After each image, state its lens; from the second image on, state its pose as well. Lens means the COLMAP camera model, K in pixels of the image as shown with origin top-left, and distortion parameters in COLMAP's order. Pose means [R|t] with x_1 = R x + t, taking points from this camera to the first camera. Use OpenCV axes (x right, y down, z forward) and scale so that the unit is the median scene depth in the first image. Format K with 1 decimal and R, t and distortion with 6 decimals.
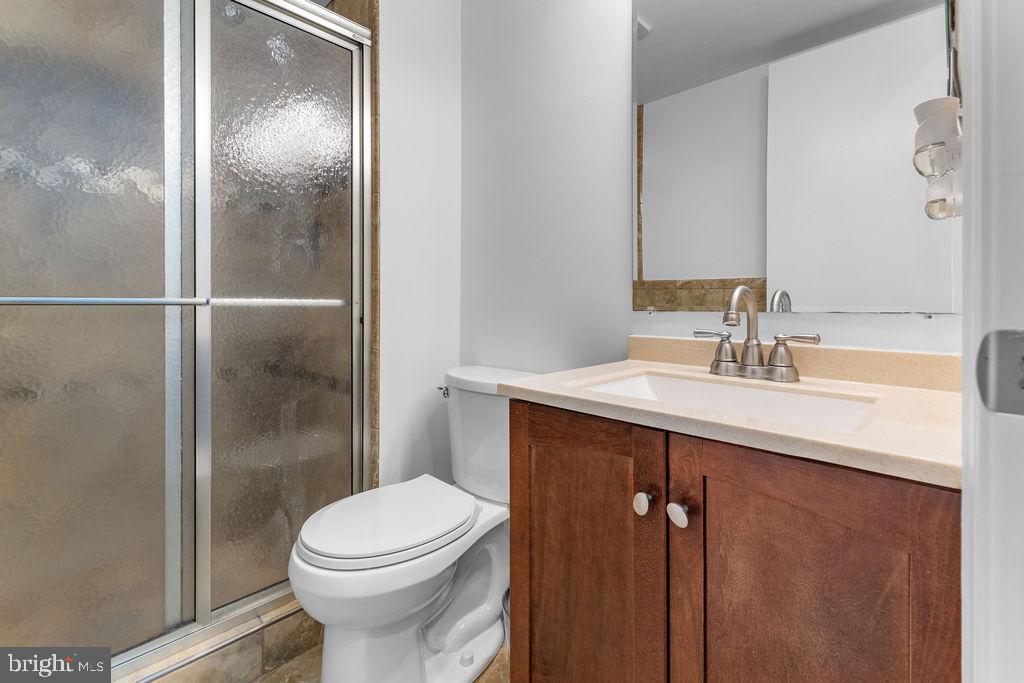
lens RADIAL K [[435.0, 0, 534.0], [0, 435.0, 303.9], [0, 0, 1]] dist [-0.004151, 0.002422]
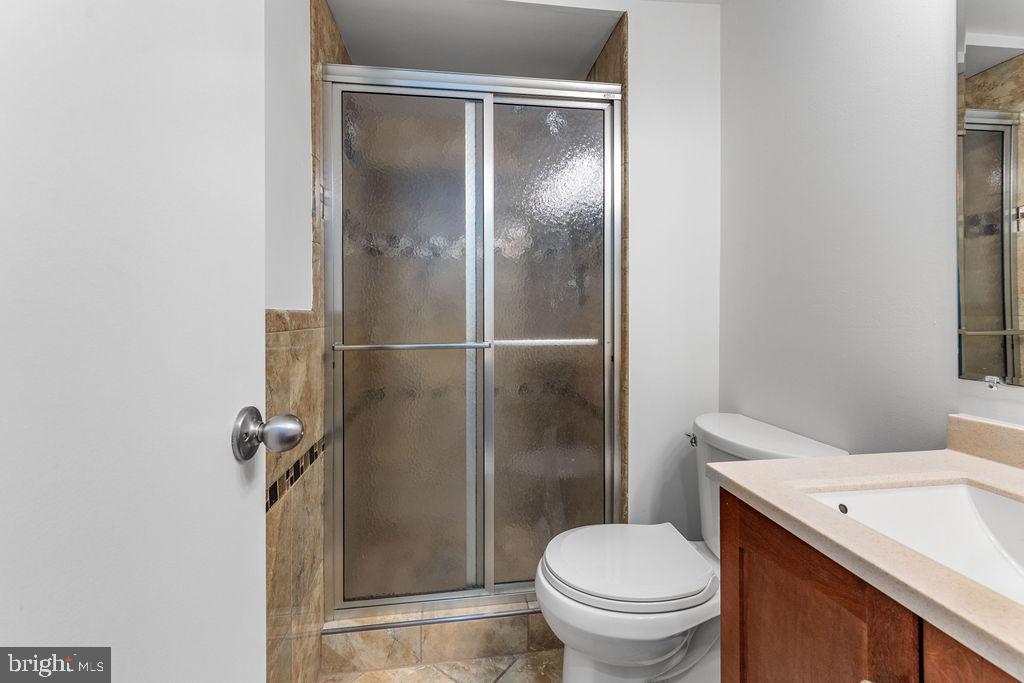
lens RADIAL K [[435.0, 0, 524.0], [0, 435.0, 314.4], [0, 0, 1]] dist [-0.004151, 0.002422]
pose [[0.785586, 0.000233, -0.618752, 0.115535], [-0.003942, 0.999982, -0.004629, -0.081660], [0.618740, 0.006075, 0.785573, 0.035141]]
